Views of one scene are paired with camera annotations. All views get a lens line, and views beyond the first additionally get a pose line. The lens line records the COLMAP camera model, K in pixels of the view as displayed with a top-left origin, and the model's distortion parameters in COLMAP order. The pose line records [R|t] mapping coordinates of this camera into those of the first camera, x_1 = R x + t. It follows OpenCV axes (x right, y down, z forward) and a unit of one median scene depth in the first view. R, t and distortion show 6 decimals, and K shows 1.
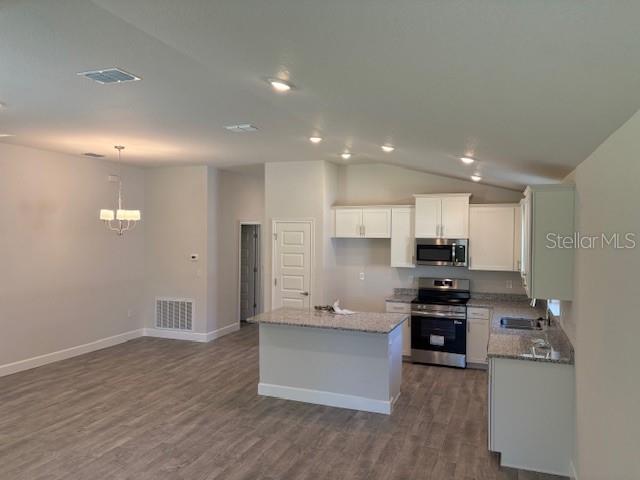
lens RADIAL K [[485.4, 0, 315.8], [0, 485.4, 237.2], [0, 0, 1]] dist [0.053507, -0.031655]
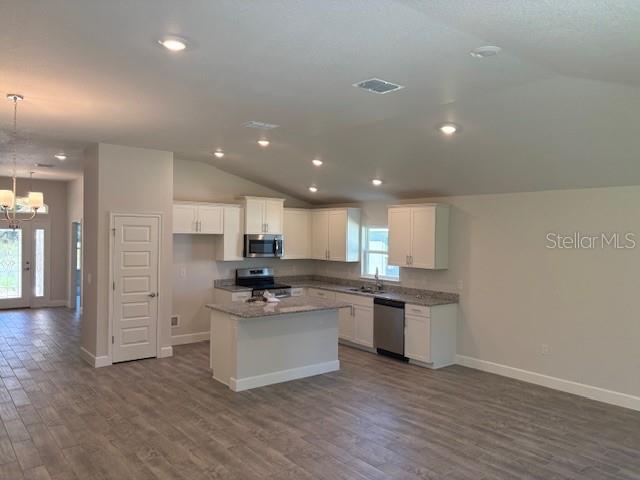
lens RADIAL K [[485.4, 0, 319.8], [0, 485.4, 237.3], [0, 0, 1]] dist [0.053507, -0.031655]
pose [[0.497853, -0.006096, 0.867240, -0.723380], [-0.001913, 0.999965, 0.008128, -0.000334], [-0.867259, -0.005705, 0.497824, 0.290779]]
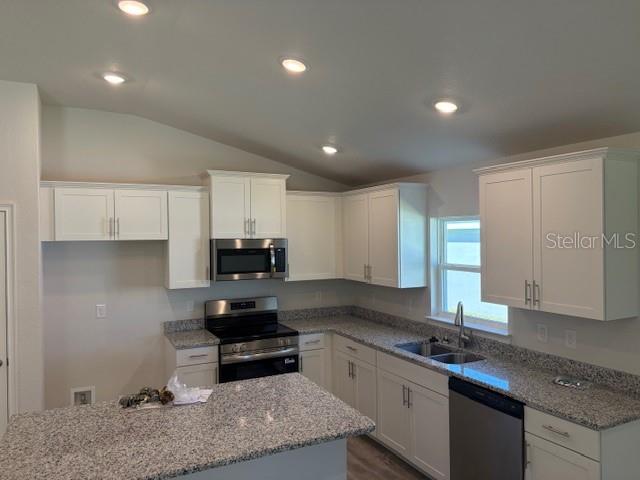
lens RADIAL K [[485.4, 0, 321.3], [0, 485.4, 238.5], [0, 0, 1]] dist [0.053507, -0.031655]
pose [[0.669719, -0.019289, 0.742364, -0.174441], [0.023202, 0.999718, 0.005045, 0.001306], [-0.742252, 0.013846, 0.669978, 0.489245]]
